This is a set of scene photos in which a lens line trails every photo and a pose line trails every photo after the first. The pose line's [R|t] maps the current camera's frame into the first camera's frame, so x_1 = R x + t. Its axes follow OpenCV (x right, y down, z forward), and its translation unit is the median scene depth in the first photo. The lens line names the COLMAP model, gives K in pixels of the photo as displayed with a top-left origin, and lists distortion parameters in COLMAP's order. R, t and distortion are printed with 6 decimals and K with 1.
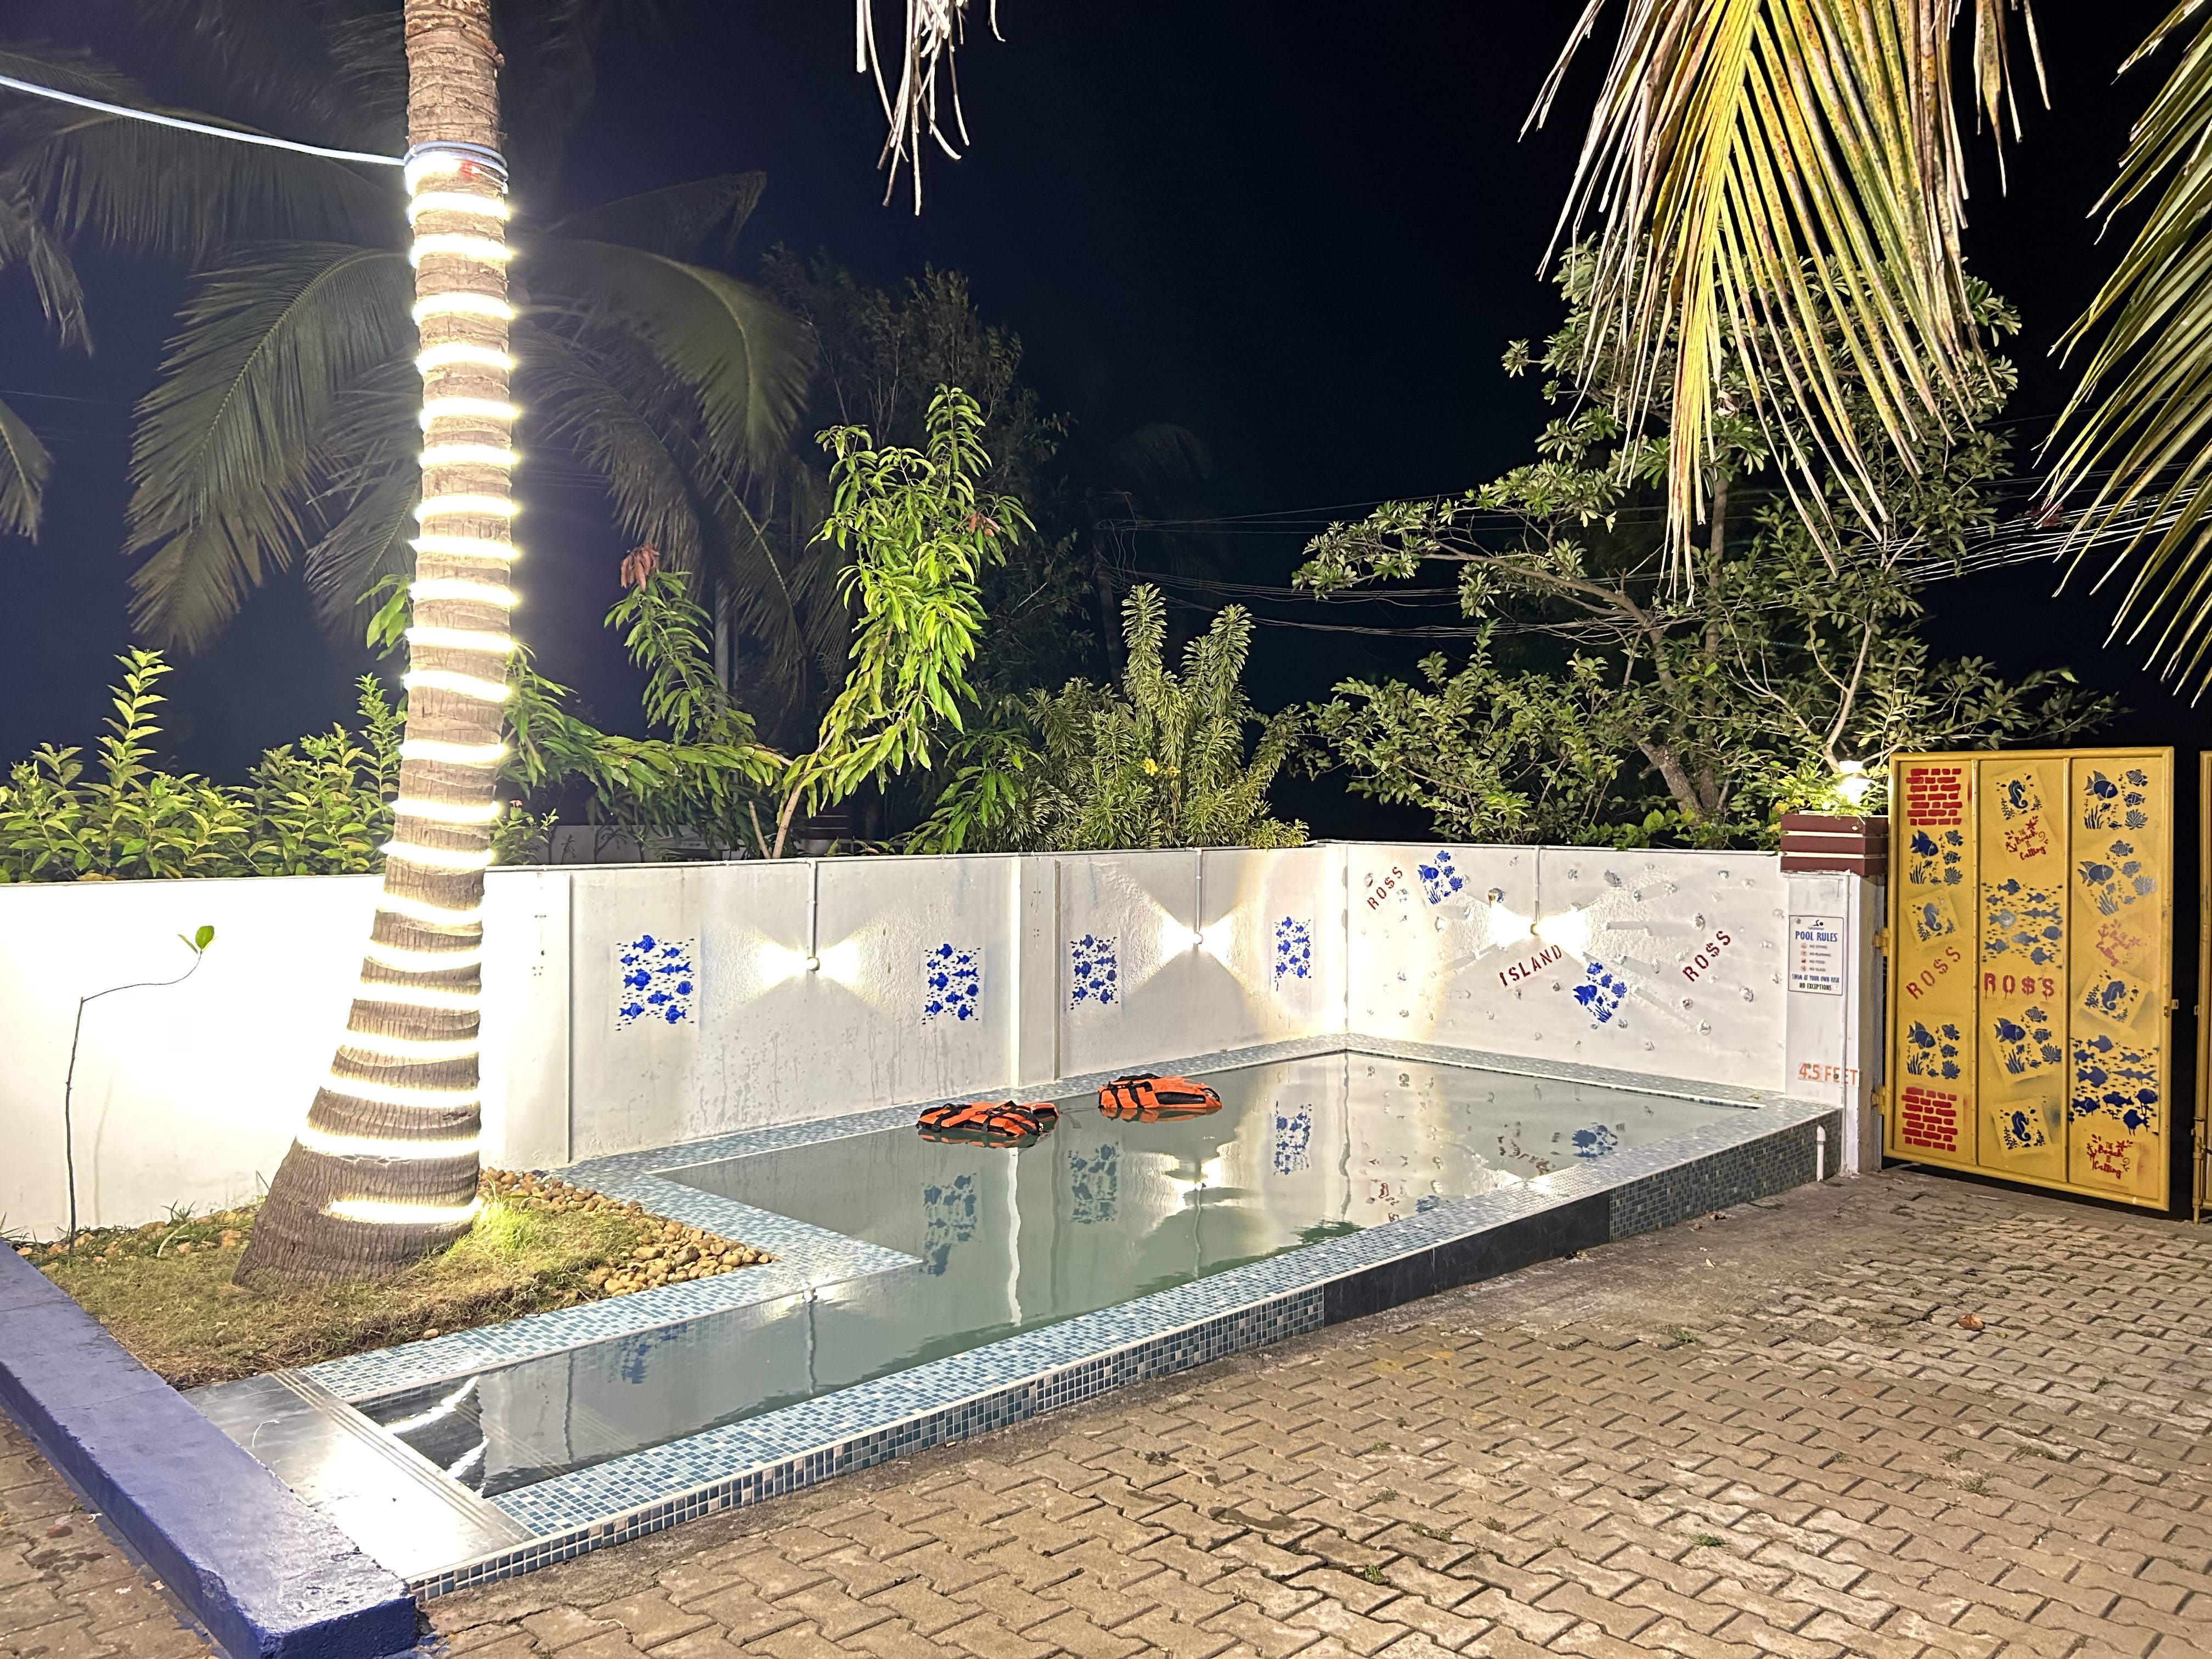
lens RADIAL K [[1663.8, 0, 1095.7], [0, 1663.8, 832.1], [0, 0, 1]] dist [0.032248, -0.008218]
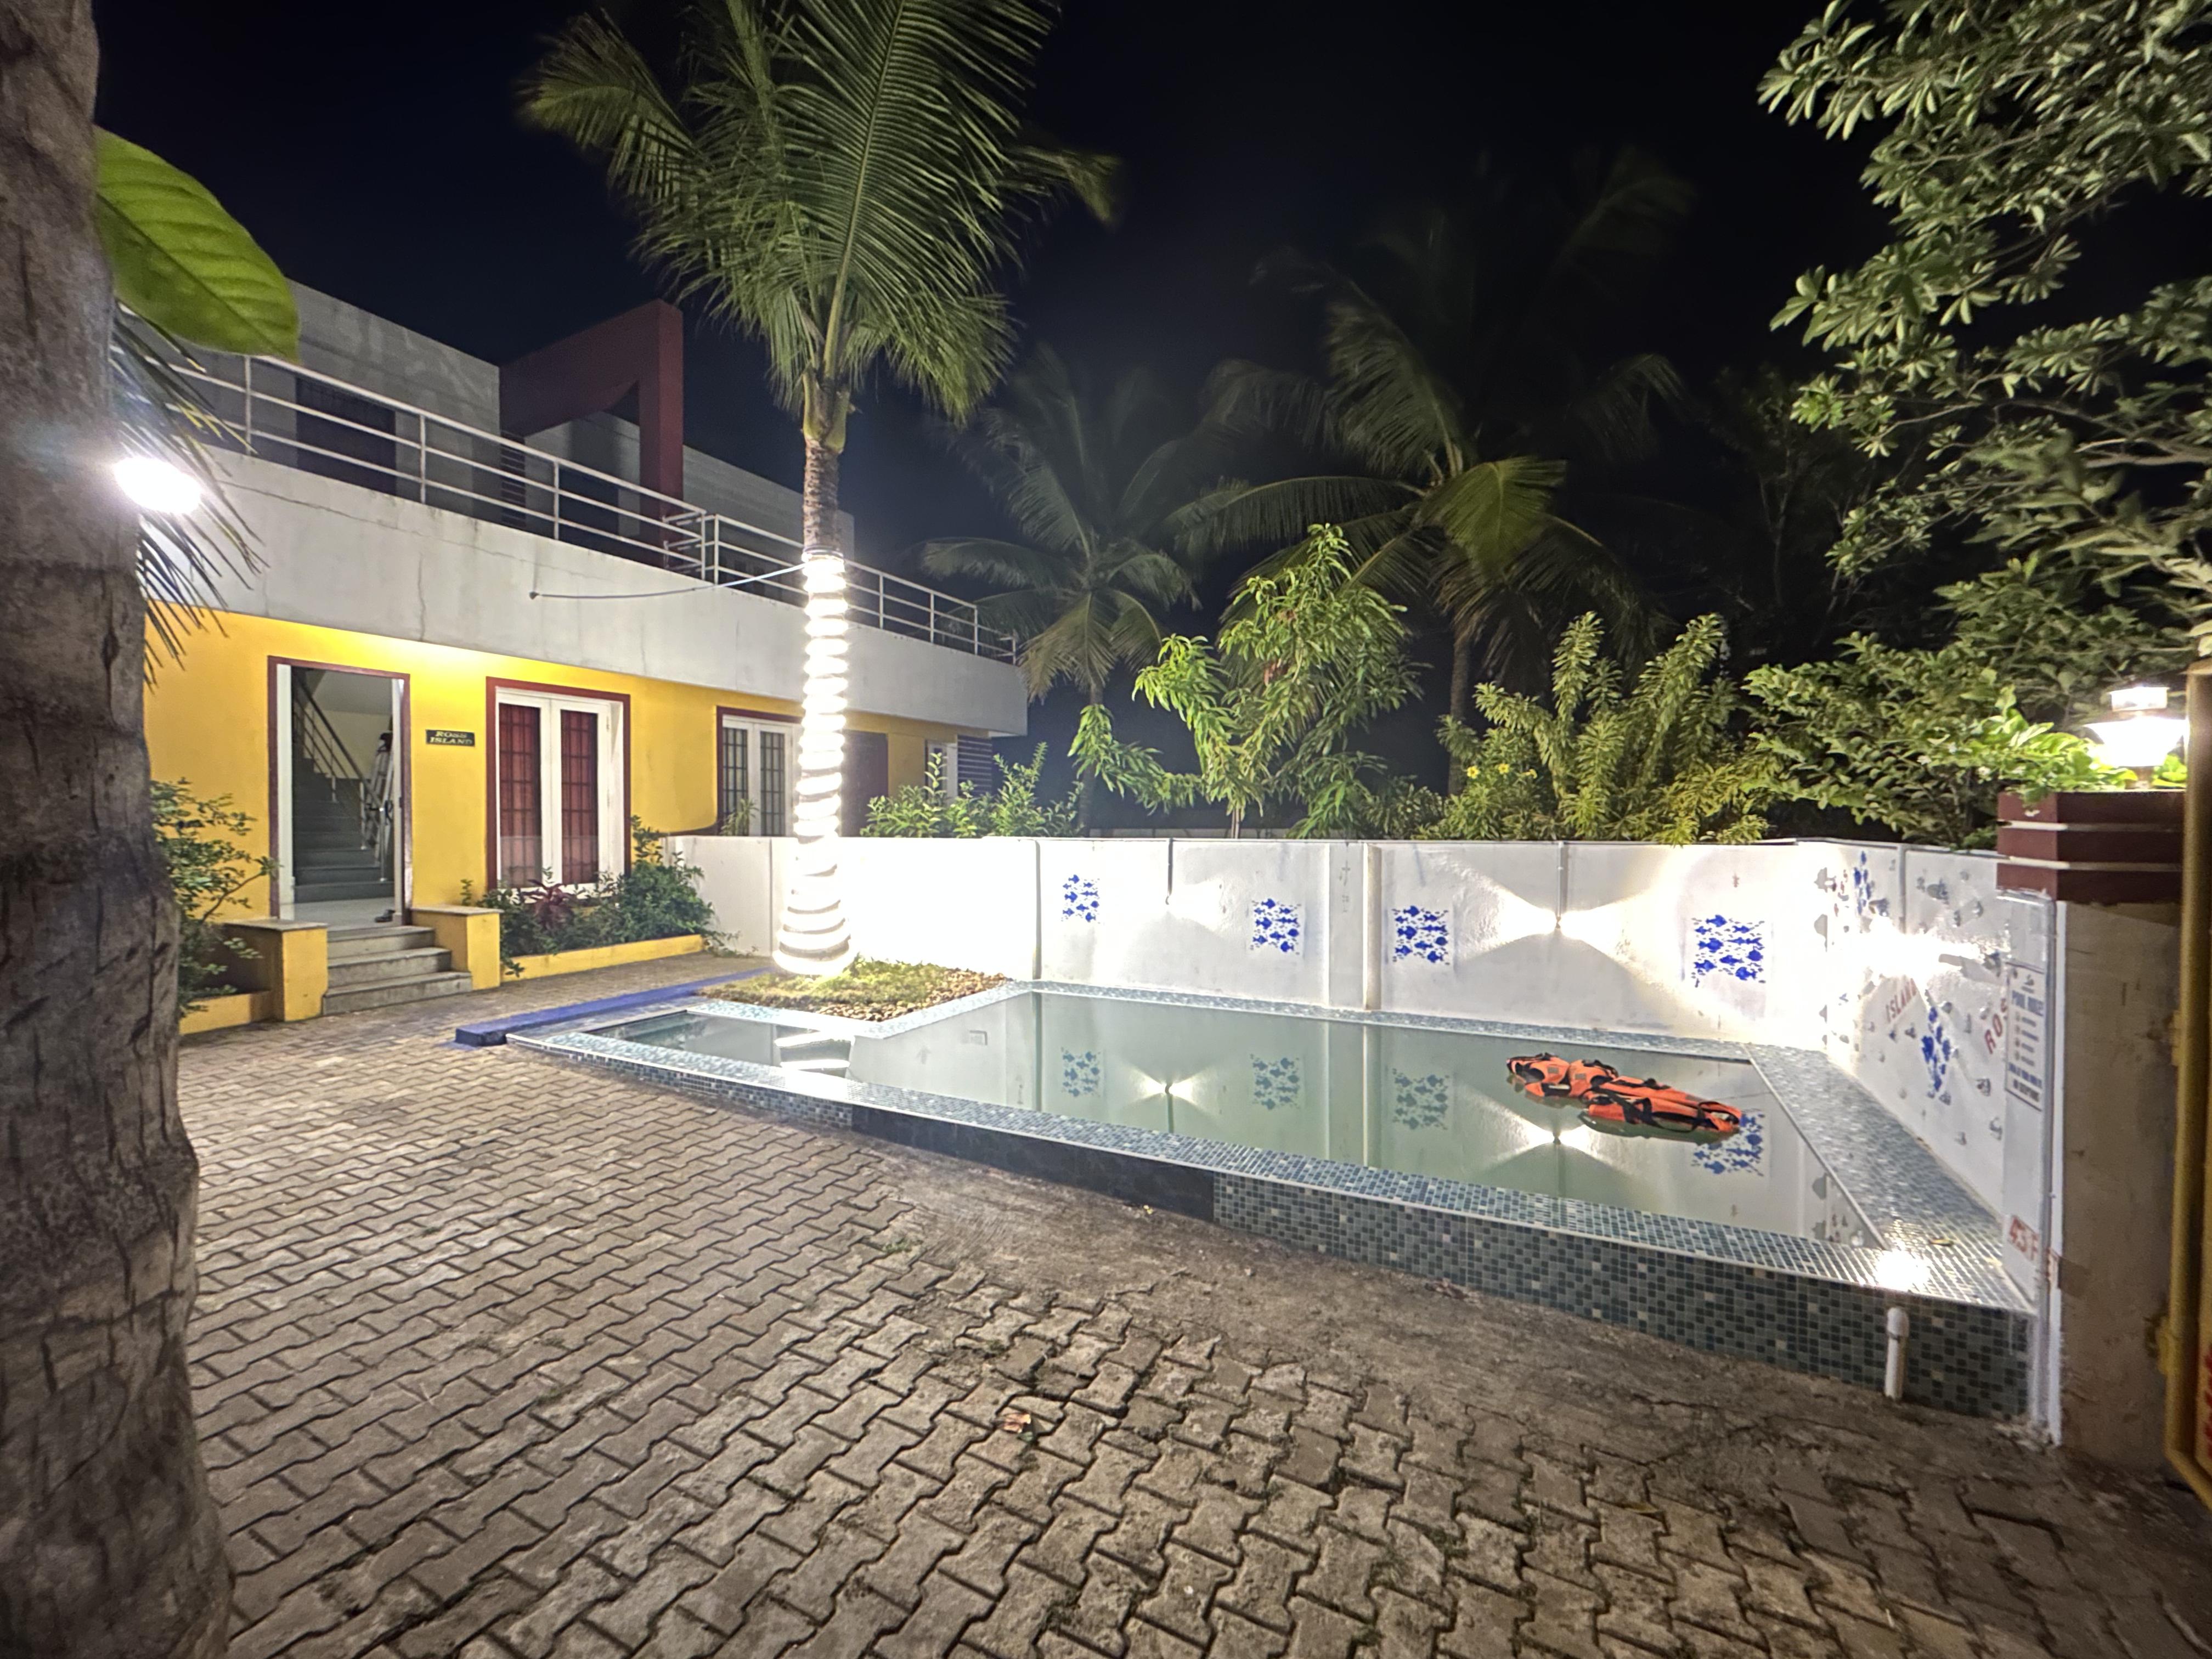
lens RADIAL K [[884.5, 0, 1107.7], [0, 884.5, 834.3], [0, 0, 1]] dist [-0.001123, -0.000192]
pose [[0.307573, 0.008238, -0.951489, 0.648197], [-0.016866, 0.999853, 0.003205, 0.009154], [0.951375, 0.015062, 0.307667, 0.634040]]
